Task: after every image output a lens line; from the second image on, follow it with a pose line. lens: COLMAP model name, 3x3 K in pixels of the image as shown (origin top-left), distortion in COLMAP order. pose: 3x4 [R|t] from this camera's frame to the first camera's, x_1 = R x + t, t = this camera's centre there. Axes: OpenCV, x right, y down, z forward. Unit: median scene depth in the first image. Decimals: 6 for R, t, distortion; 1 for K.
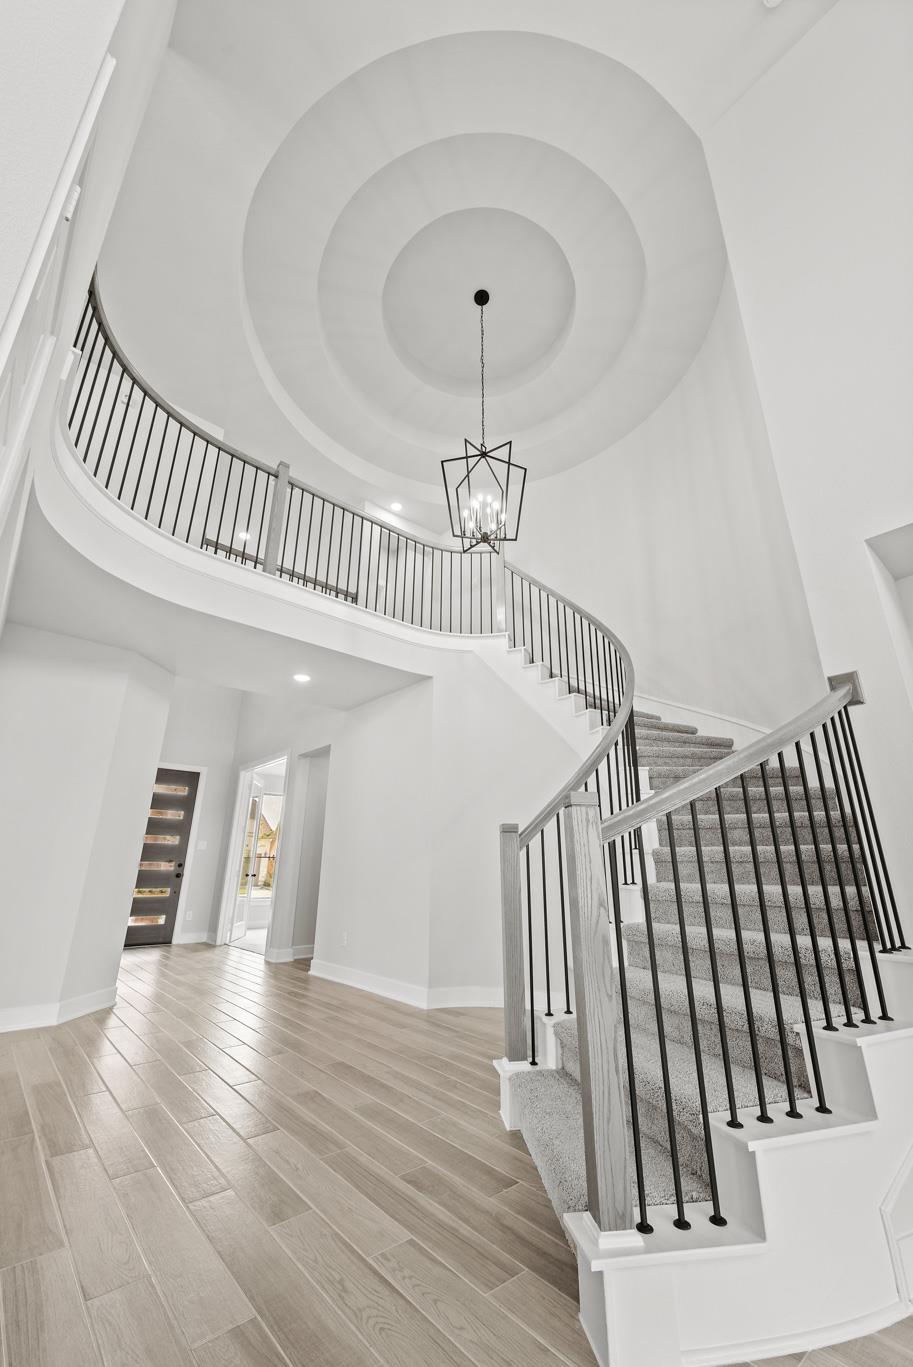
lens RADIAL K [[538.1, 0, 457.8], [0, 538.1, 685.5], [0, 0, 1]] dist [0.007050, -0.001435]
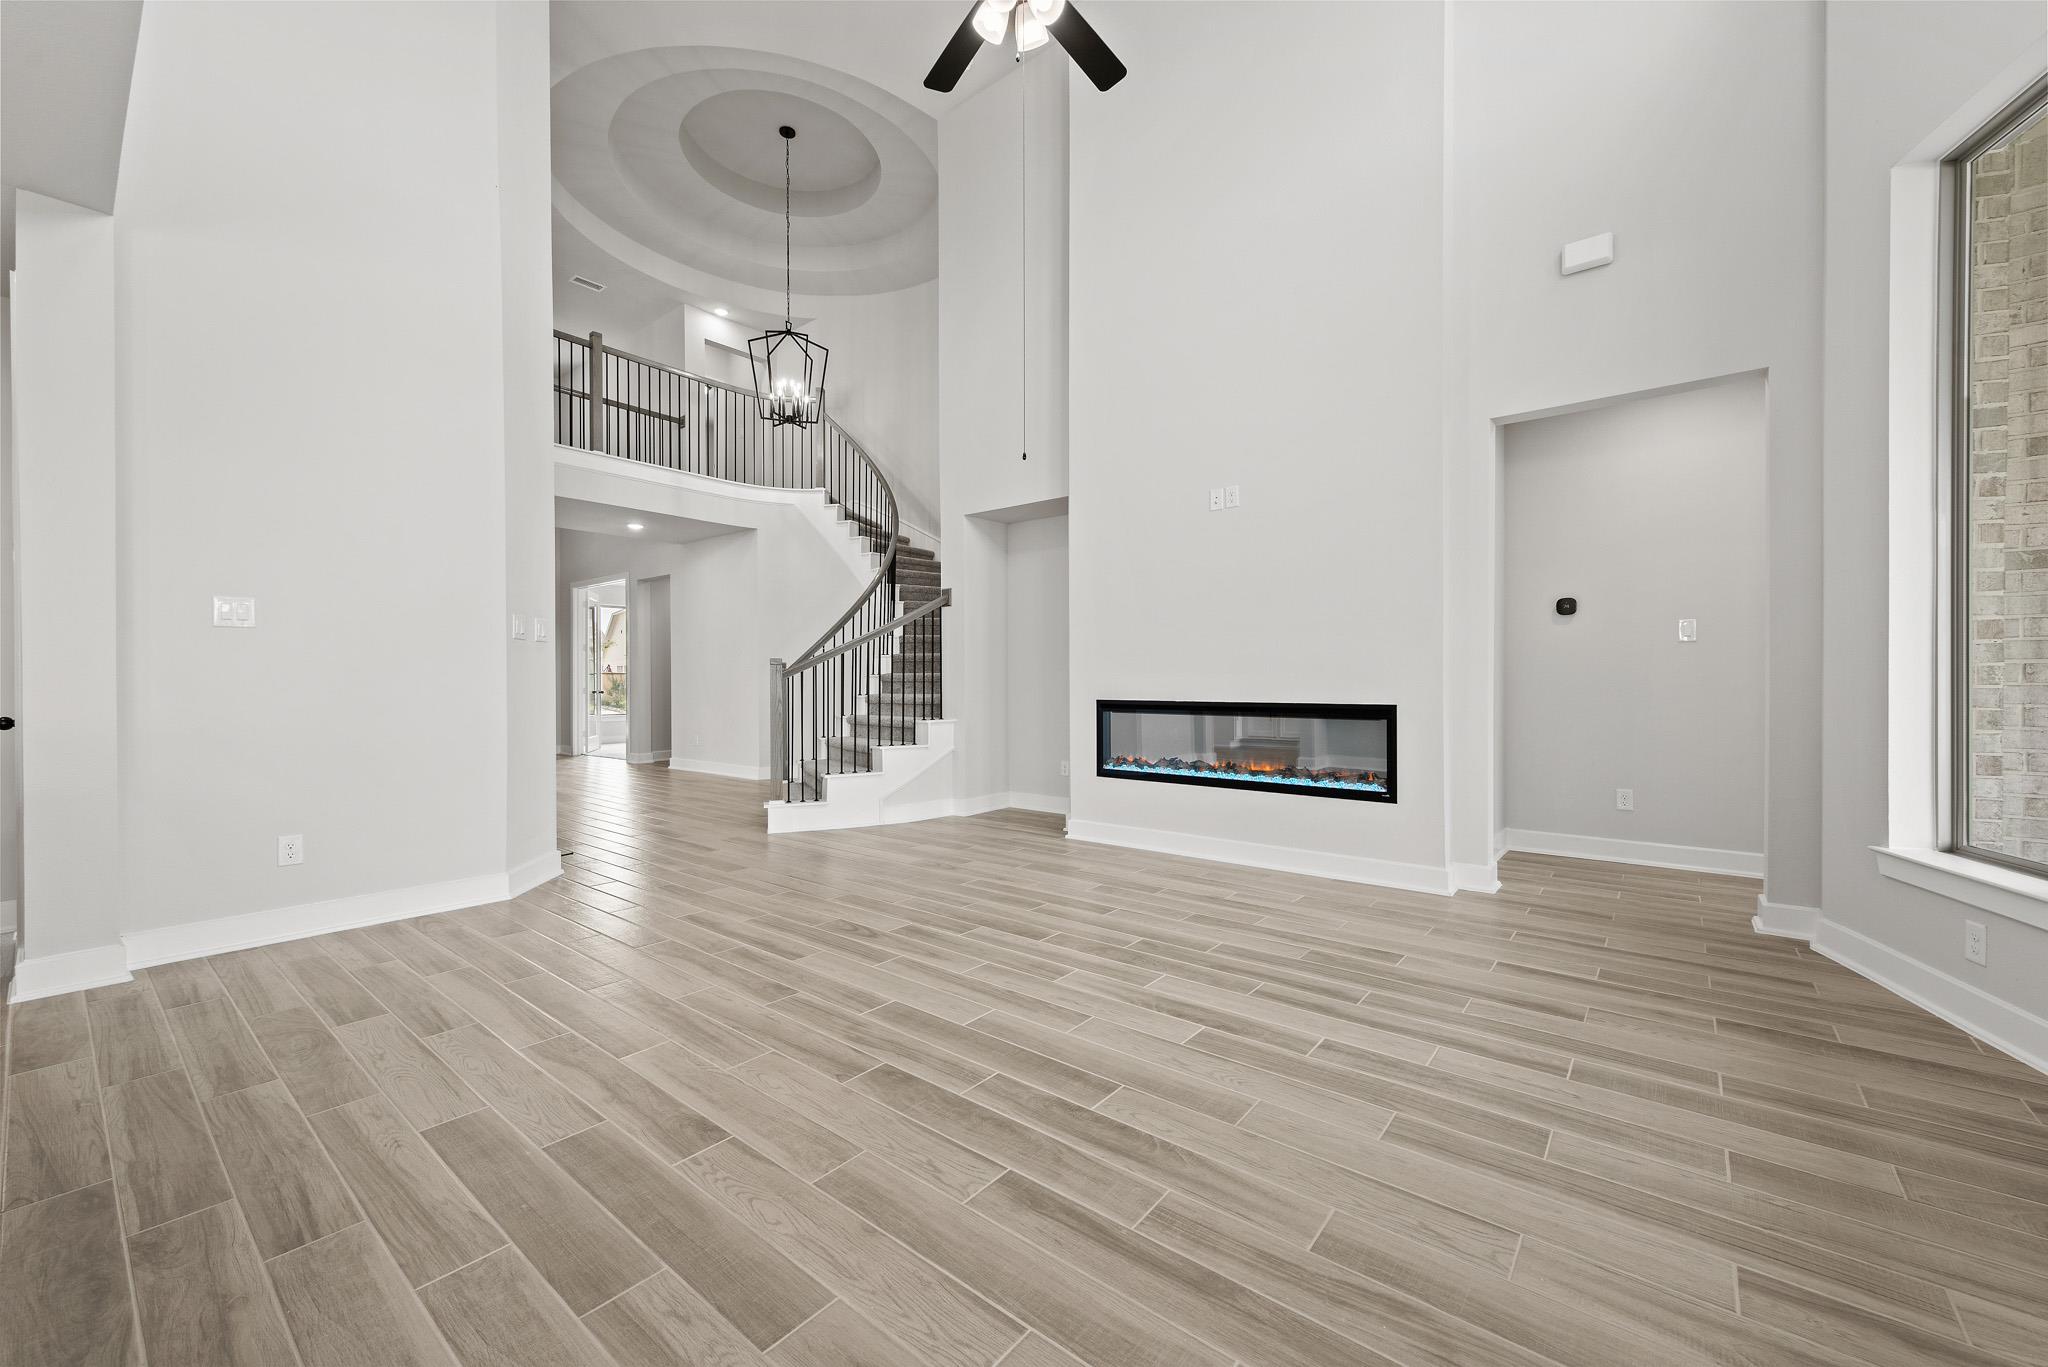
lens RADIAL K [[806.2, 0, 1027.4], [0, 806.2, 680.9], [0, 0, 1]] dist [0.007050, -0.001435]
pose [[0.986093, -0.011985, 0.165762, 0.223541], [-0.041731, 0.947587, 0.316761, -0.266832], [-0.160871, -0.319274, 0.933908, -0.770567]]
